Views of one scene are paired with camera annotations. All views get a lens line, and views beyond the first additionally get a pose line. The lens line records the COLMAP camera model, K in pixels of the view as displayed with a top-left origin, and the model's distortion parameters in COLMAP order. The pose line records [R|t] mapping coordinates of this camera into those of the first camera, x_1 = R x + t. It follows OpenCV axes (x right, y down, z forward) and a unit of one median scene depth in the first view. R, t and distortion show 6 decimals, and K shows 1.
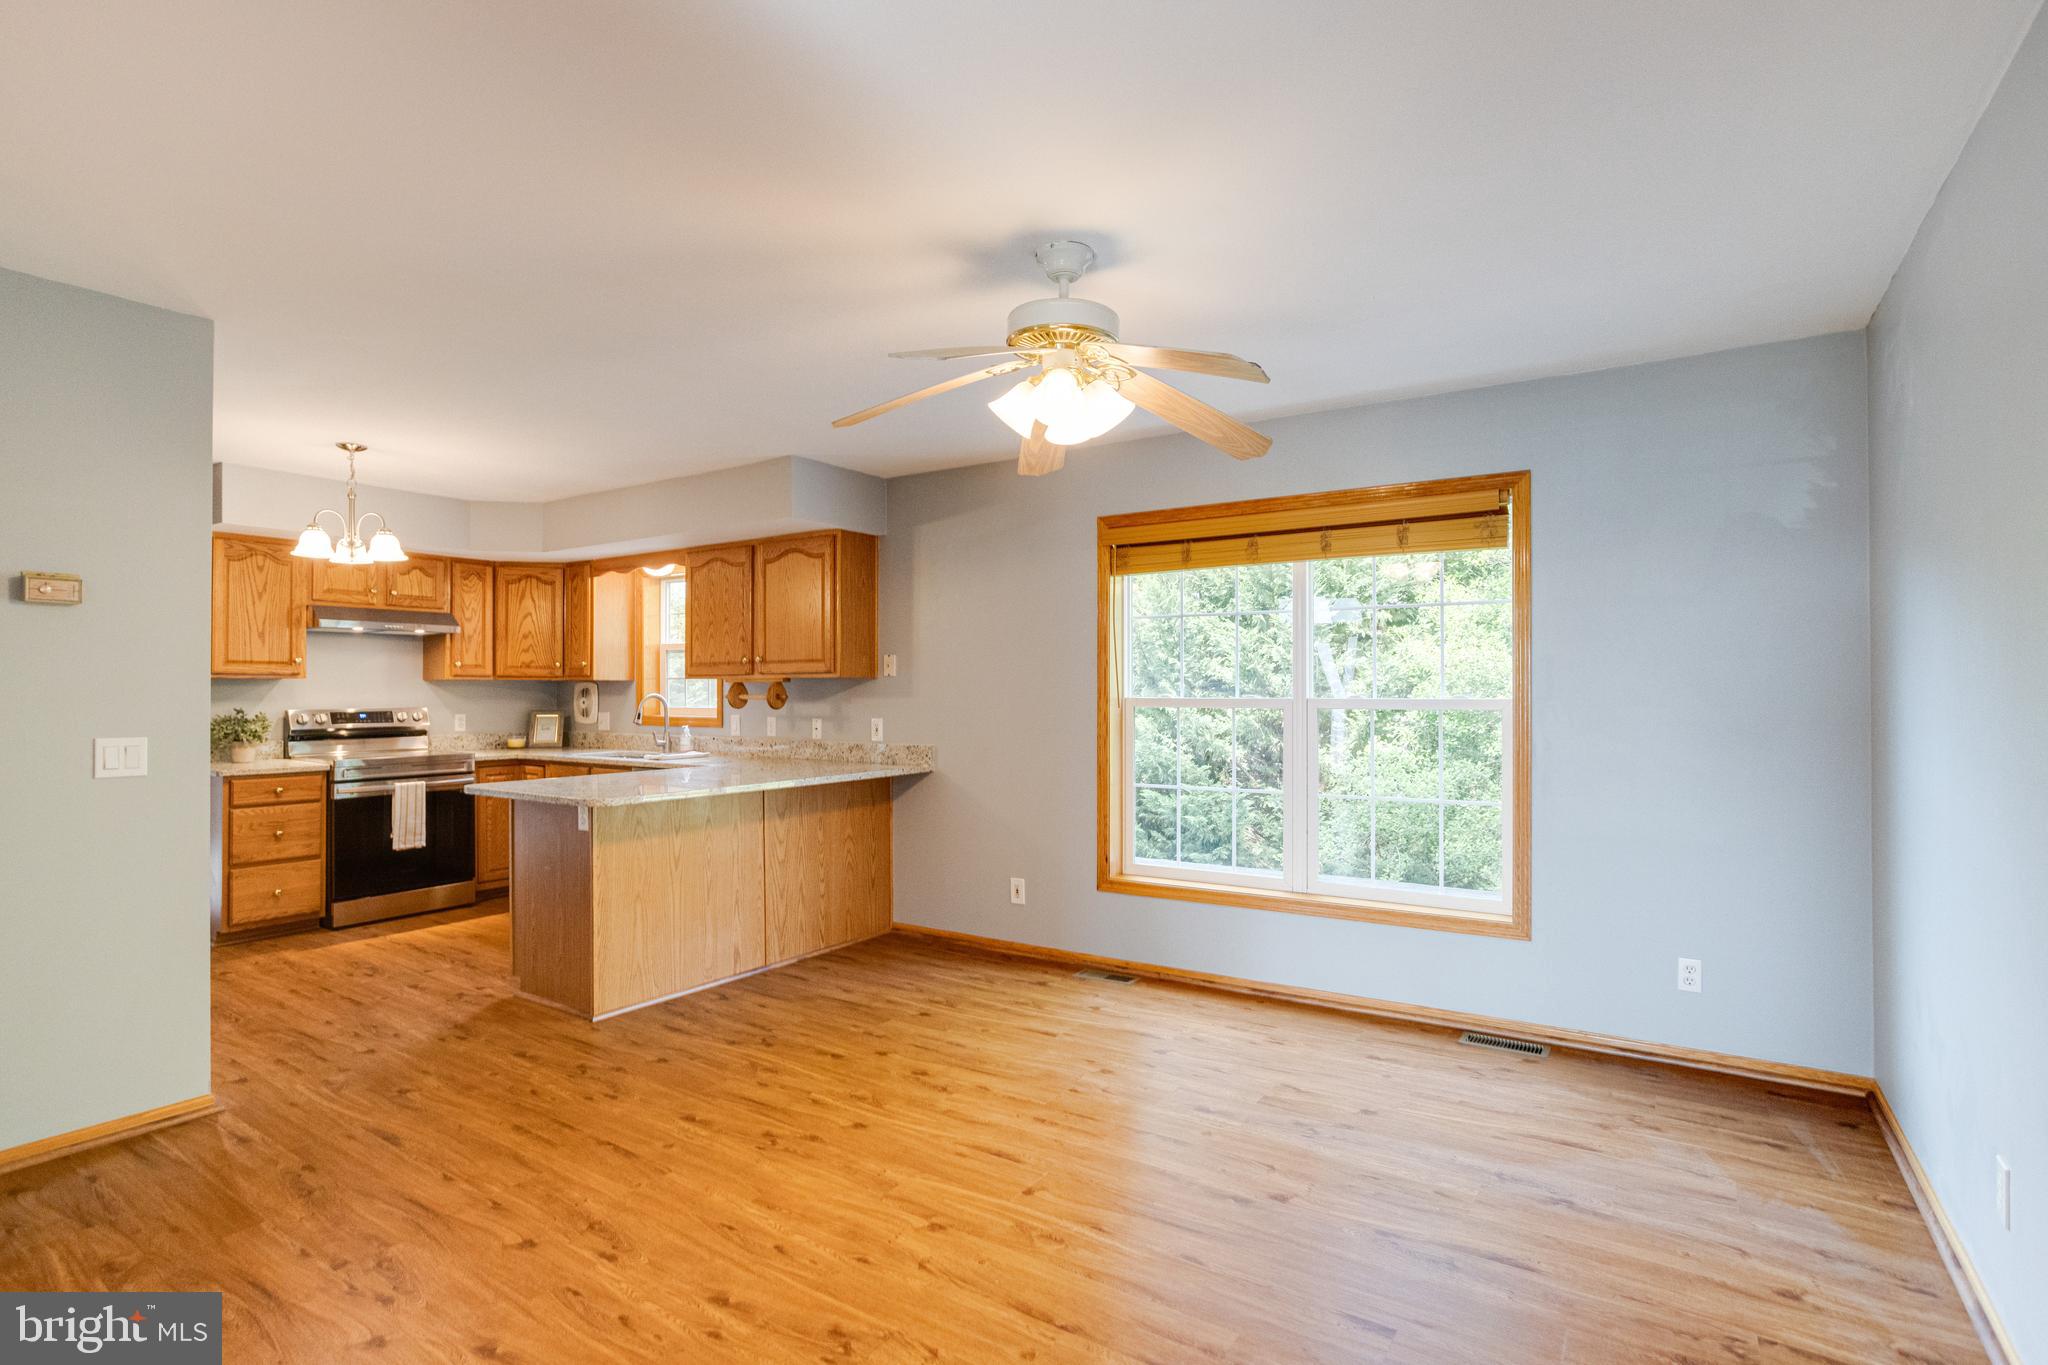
lens RADIAL K [[993.9, 0, 1019.8], [0, 993.9, 686.4], [0, 0, 1]] dist [-0.038511, 0.020379]
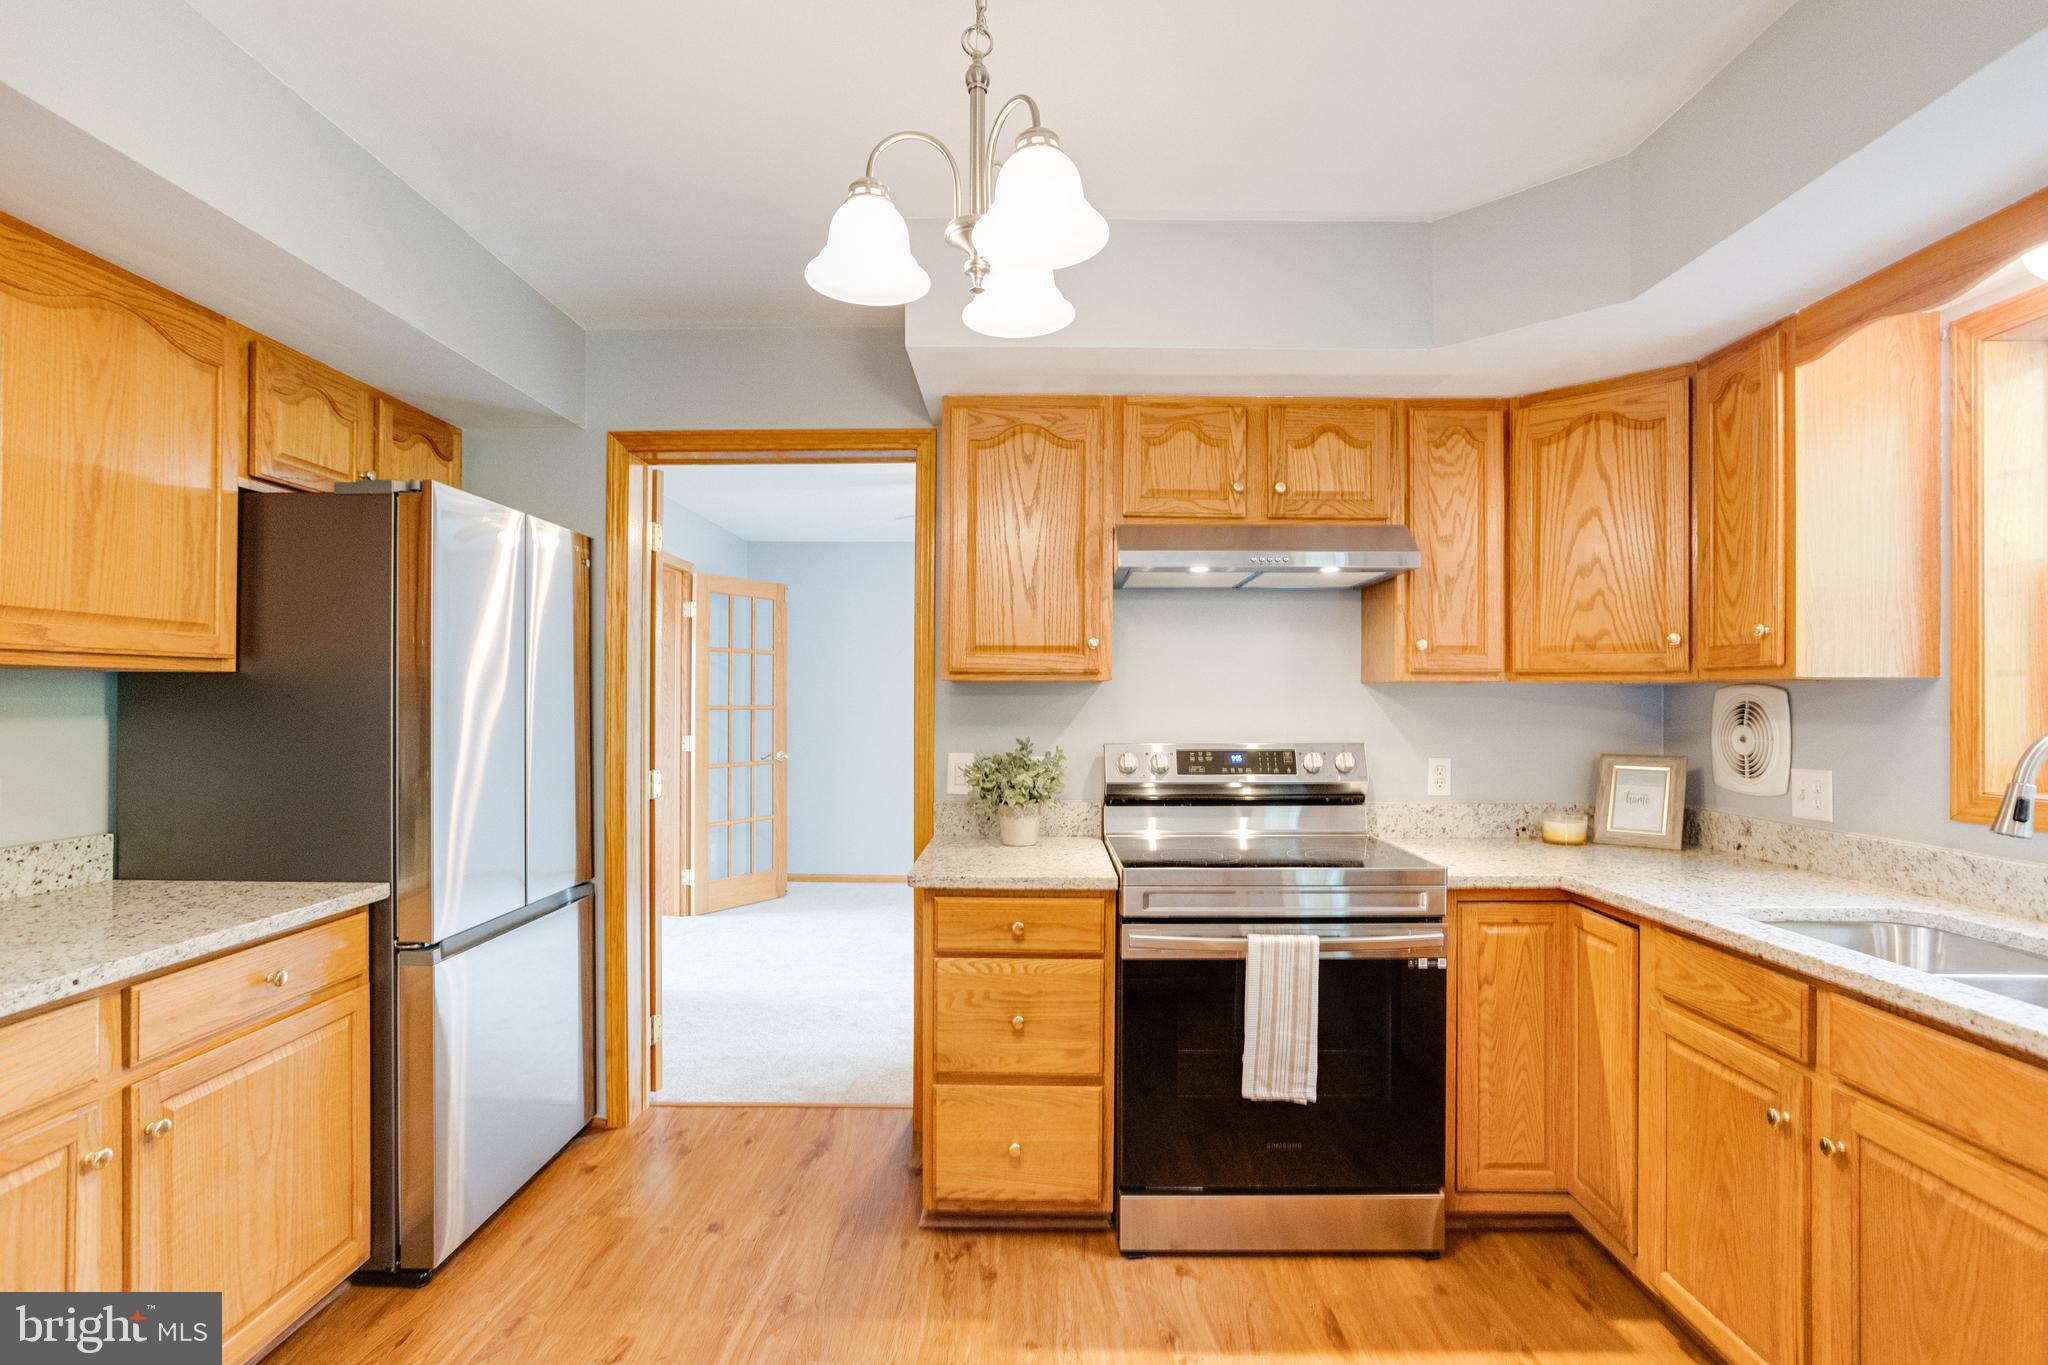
lens RADIAL K [[993.9, 0, 1019.5], [0, 993.9, 698.1], [0, 0, 1]] dist [-0.038511, 0.020379]
pose [[0.543296, 0.000511, -0.839541, -0.414162], [-0.000687, 1.000000, 0.000164, 0.000403], [0.839541, 0.000488, 0.543296, 0.839022]]
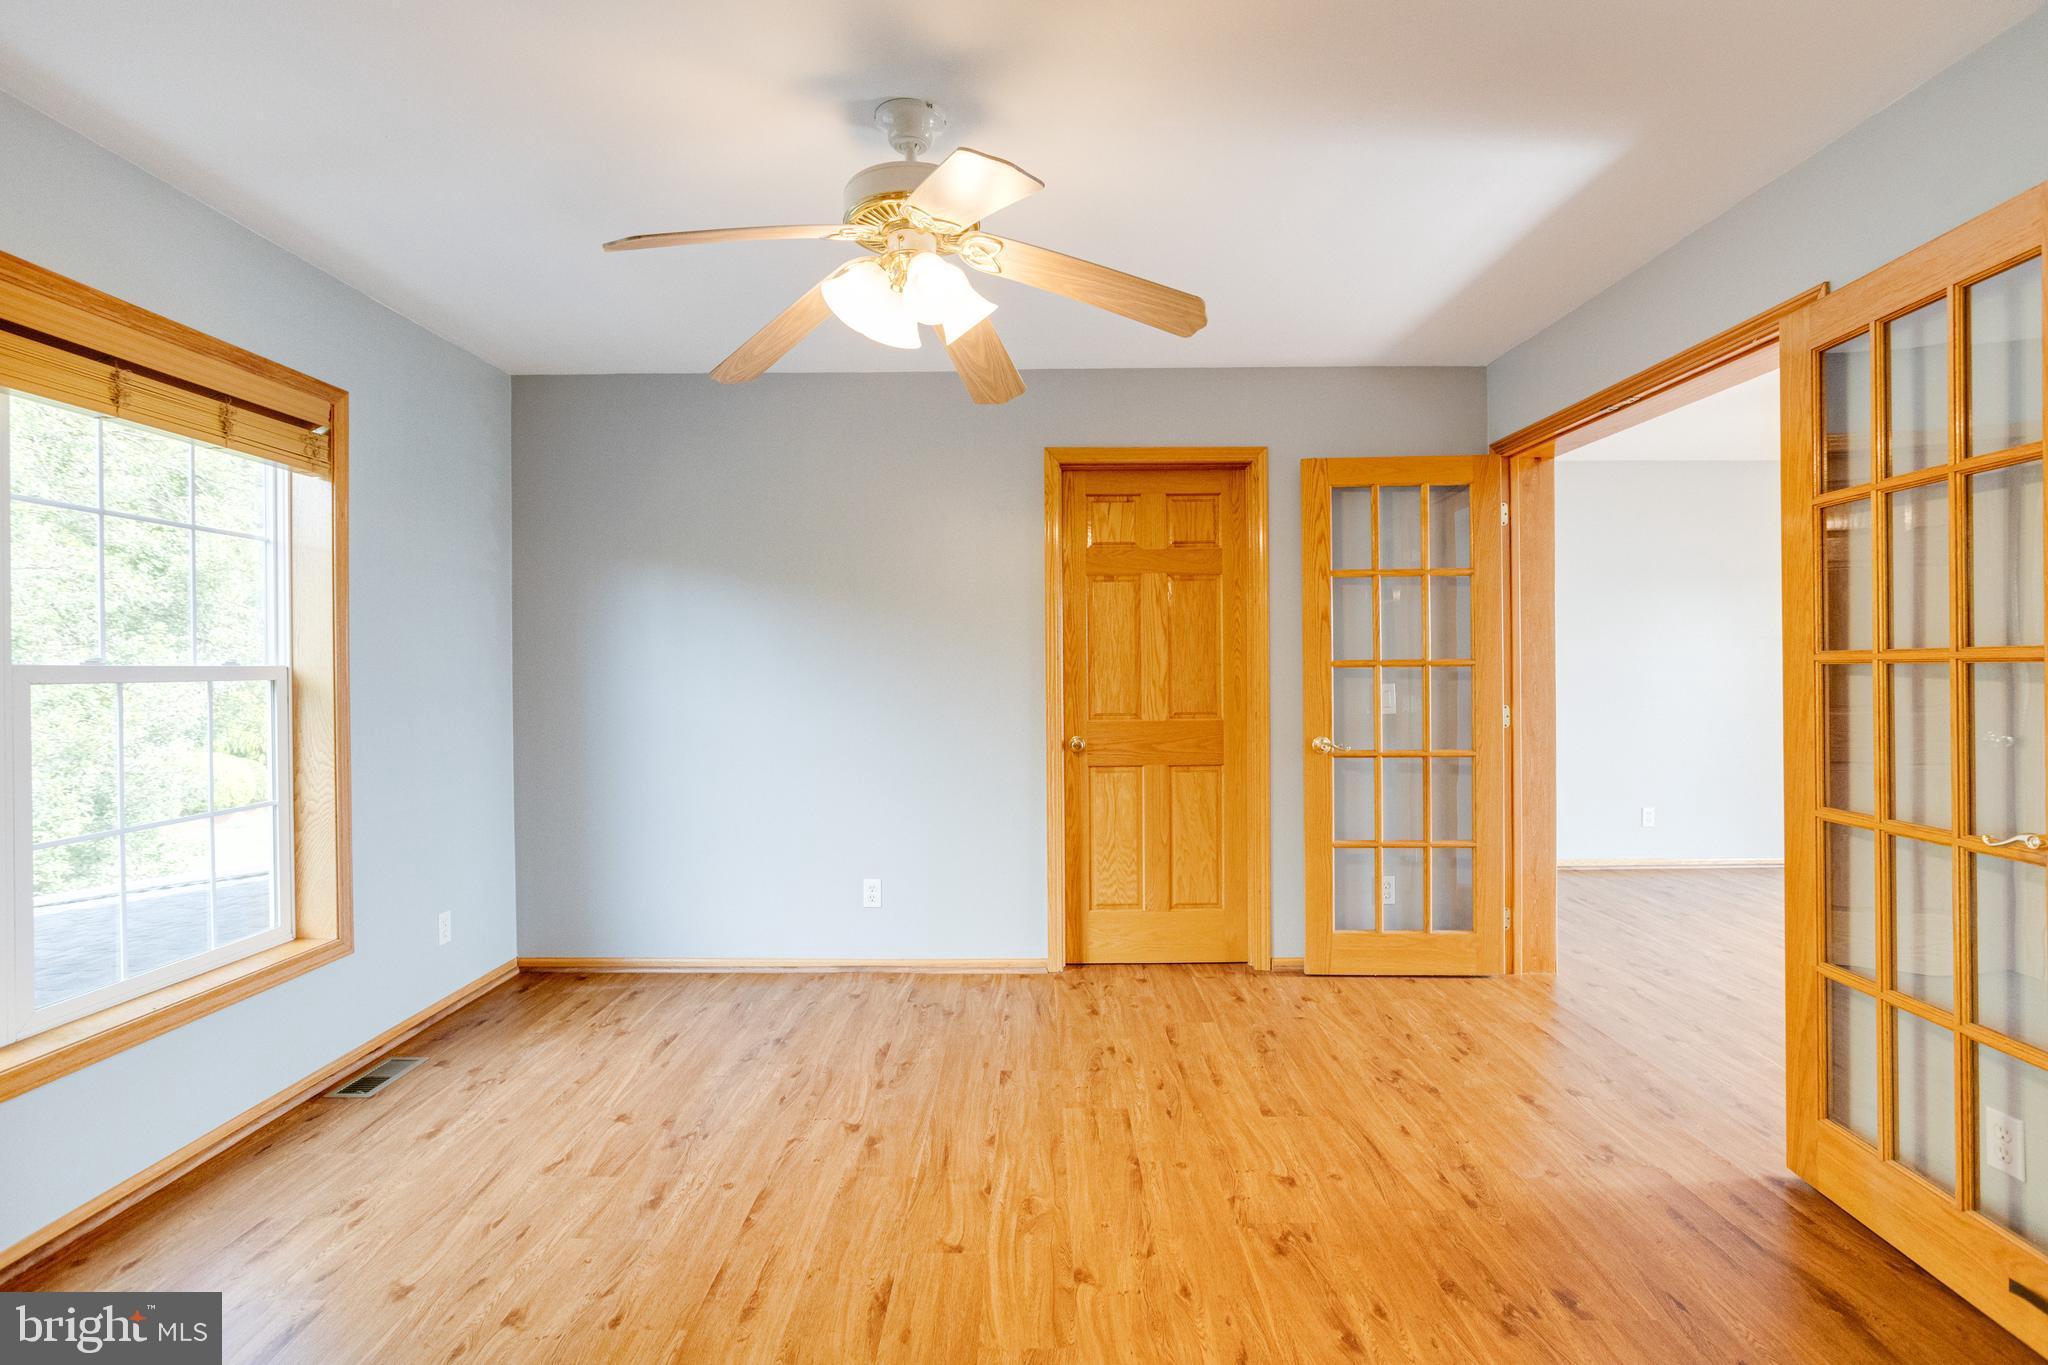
lens RADIAL K [[993.9, 0, 1023.6], [0, 993.9, 668.2], [0, 0, 1]] dist [-0.038511, 0.020379]
pose [[-0.549814, 0.003614, 0.835279, -0.389293], [0.001656, 0.999993, -0.003237, 0.015368], [-0.835285, -0.000396, -0.549817, 0.767713]]
